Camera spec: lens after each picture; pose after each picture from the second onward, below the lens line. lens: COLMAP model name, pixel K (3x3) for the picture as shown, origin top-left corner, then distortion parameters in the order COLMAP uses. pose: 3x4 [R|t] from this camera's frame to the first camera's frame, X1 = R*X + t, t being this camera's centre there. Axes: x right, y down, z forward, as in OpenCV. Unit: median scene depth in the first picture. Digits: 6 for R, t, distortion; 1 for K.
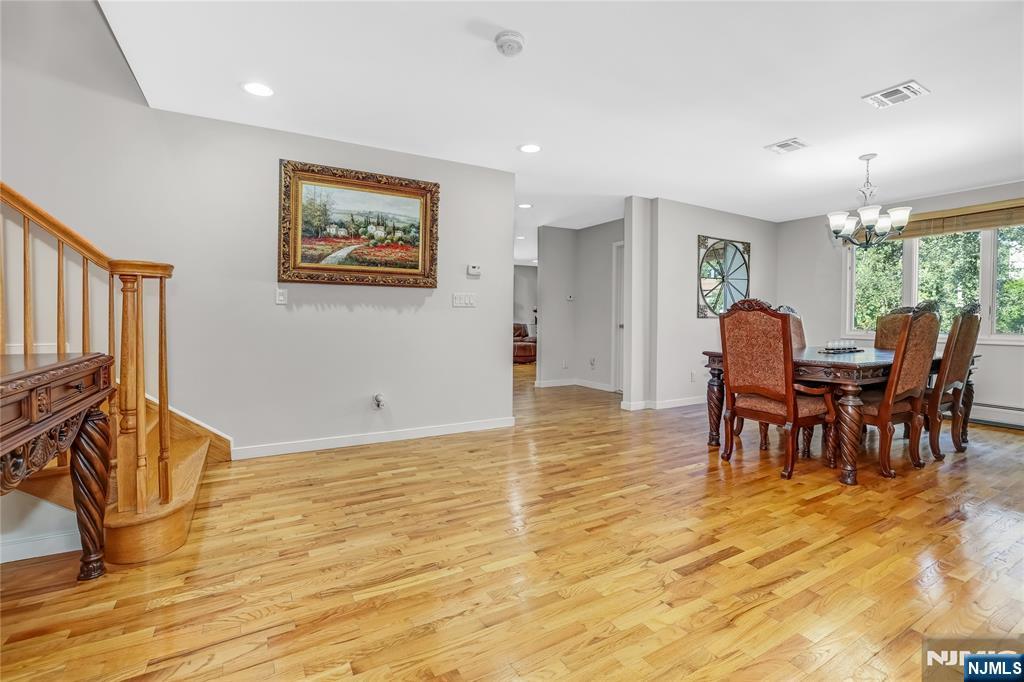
lens RADIAL K [[452.8, 0, 508.1], [0, 452.8, 333.1], [0, 0, 1]] dist [-0.001116, 0.000409]
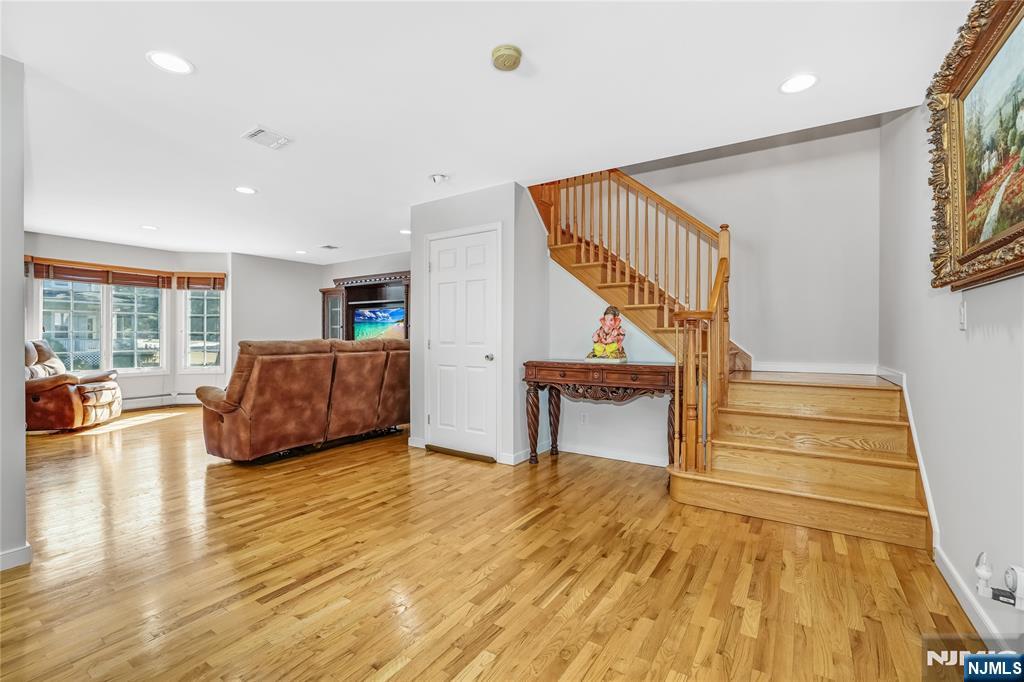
lens RADIAL K [[440.9, 0, 512.4], [0, 440.9, 334.9], [0, 0, 1]] dist [-0.011804, 0.000374]
pose [[-0.889686, -0.010541, -0.456451, 0.390351], [-0.020006, 0.999673, 0.015910, -0.093185], [0.456134, 0.023287, -0.889606, 1.723936]]
